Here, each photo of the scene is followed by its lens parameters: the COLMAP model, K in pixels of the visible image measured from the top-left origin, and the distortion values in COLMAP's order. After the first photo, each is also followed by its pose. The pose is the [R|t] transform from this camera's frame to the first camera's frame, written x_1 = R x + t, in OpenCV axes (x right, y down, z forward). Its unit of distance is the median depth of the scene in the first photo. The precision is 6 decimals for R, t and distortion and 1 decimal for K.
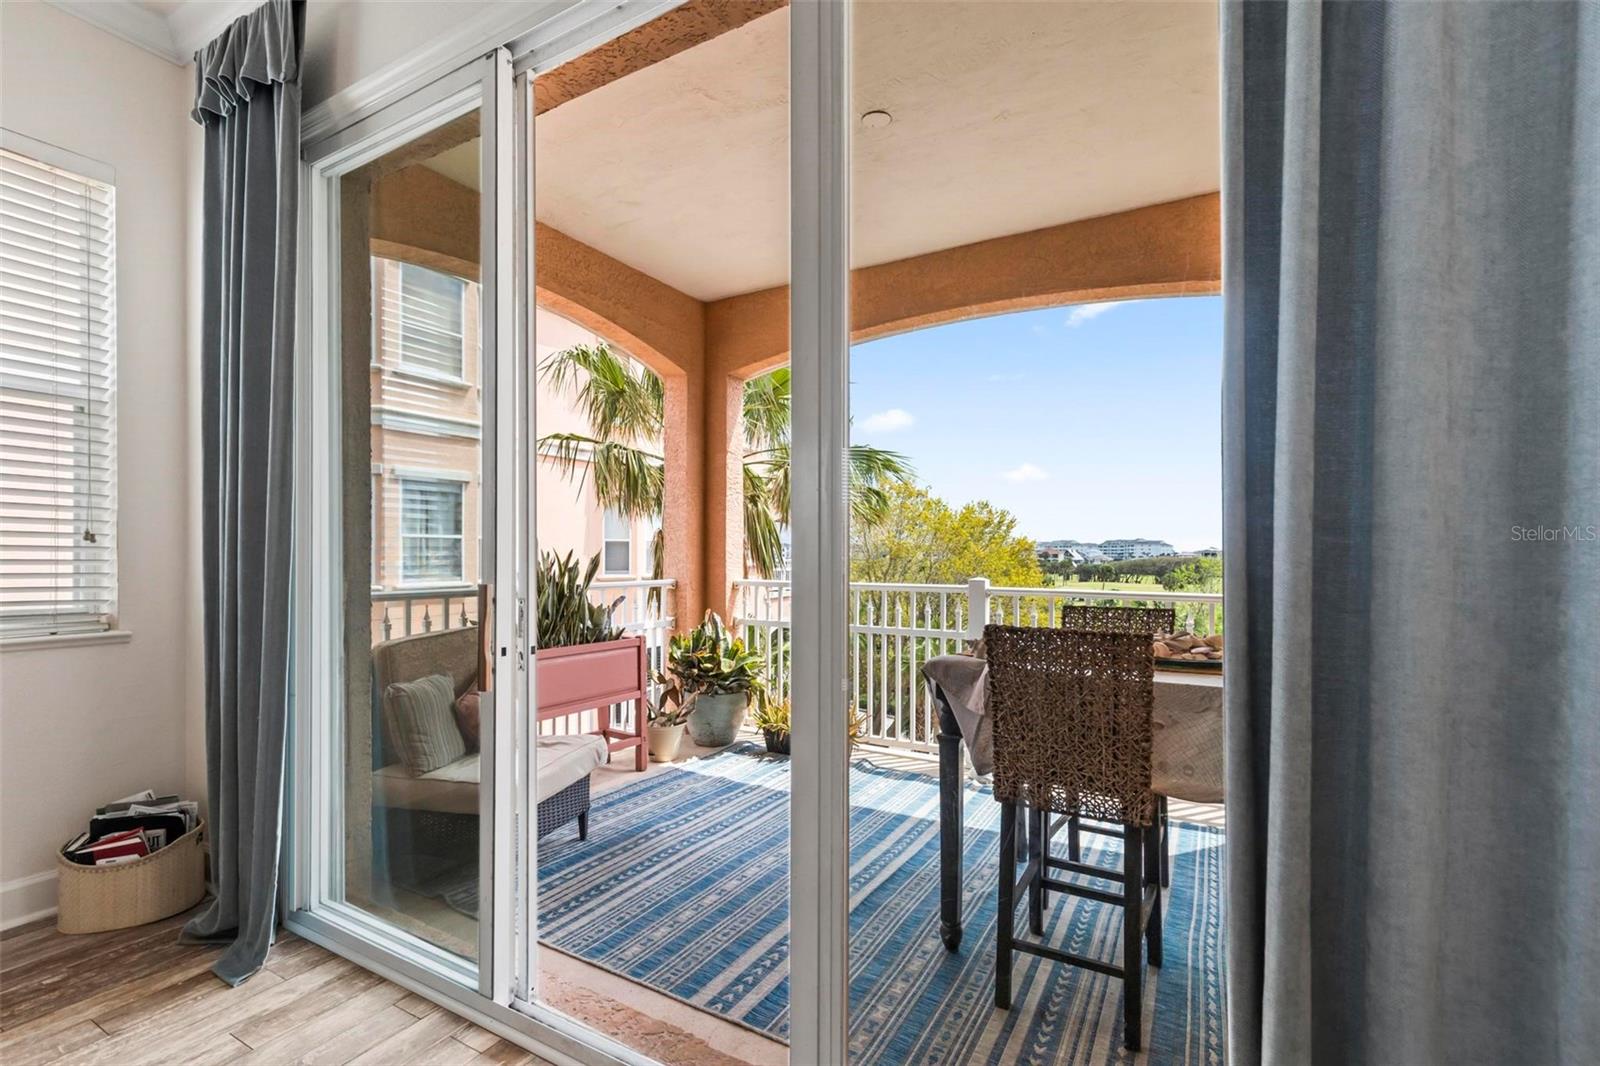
lens RADIAL K [[726.1, 0, 799.0], [0, 726.1, 553.4], [0, 0, 1]] dist [0.000253, -0.000070]
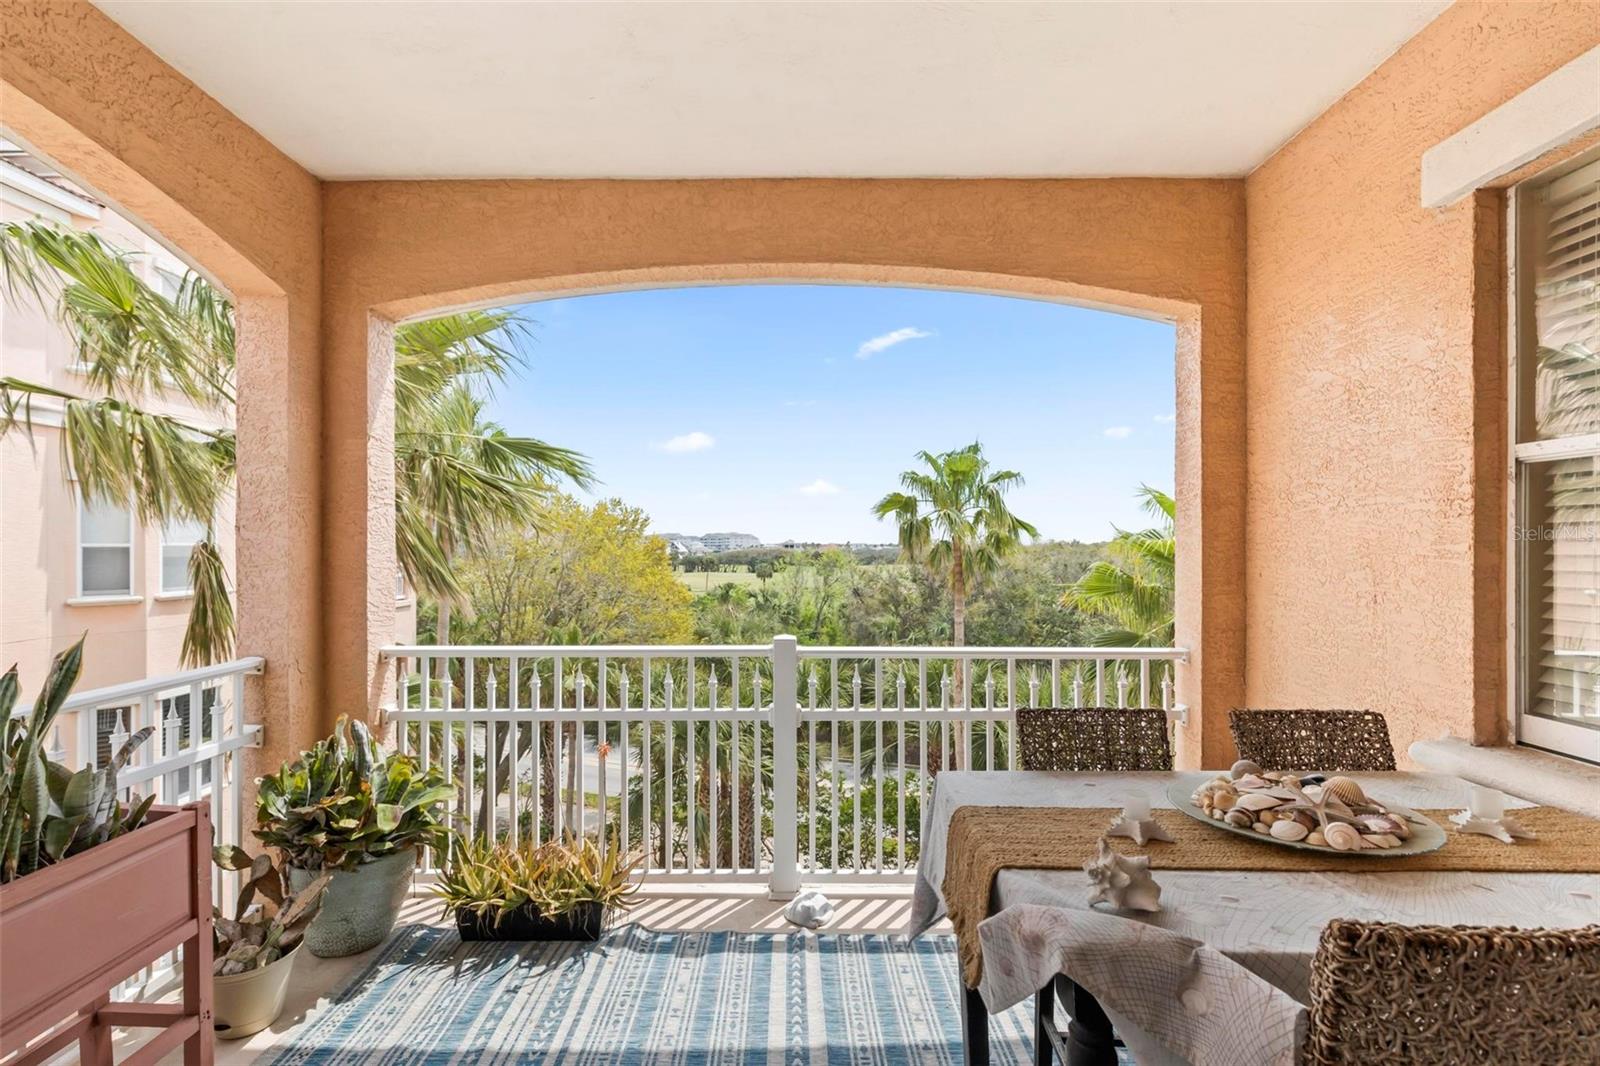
lens RADIAL K [[715.0, 0, 796.0], [0, 715.0, 543.8], [0, 0, 1]] dist [0.000040, -0.000453]
pose [[0.864708, -0.002368, 0.502269, -0.100729], [0.003599, 0.999992, -0.001481, -0.054719], [-0.502262, 0.003088, 0.864710, 0.347222]]
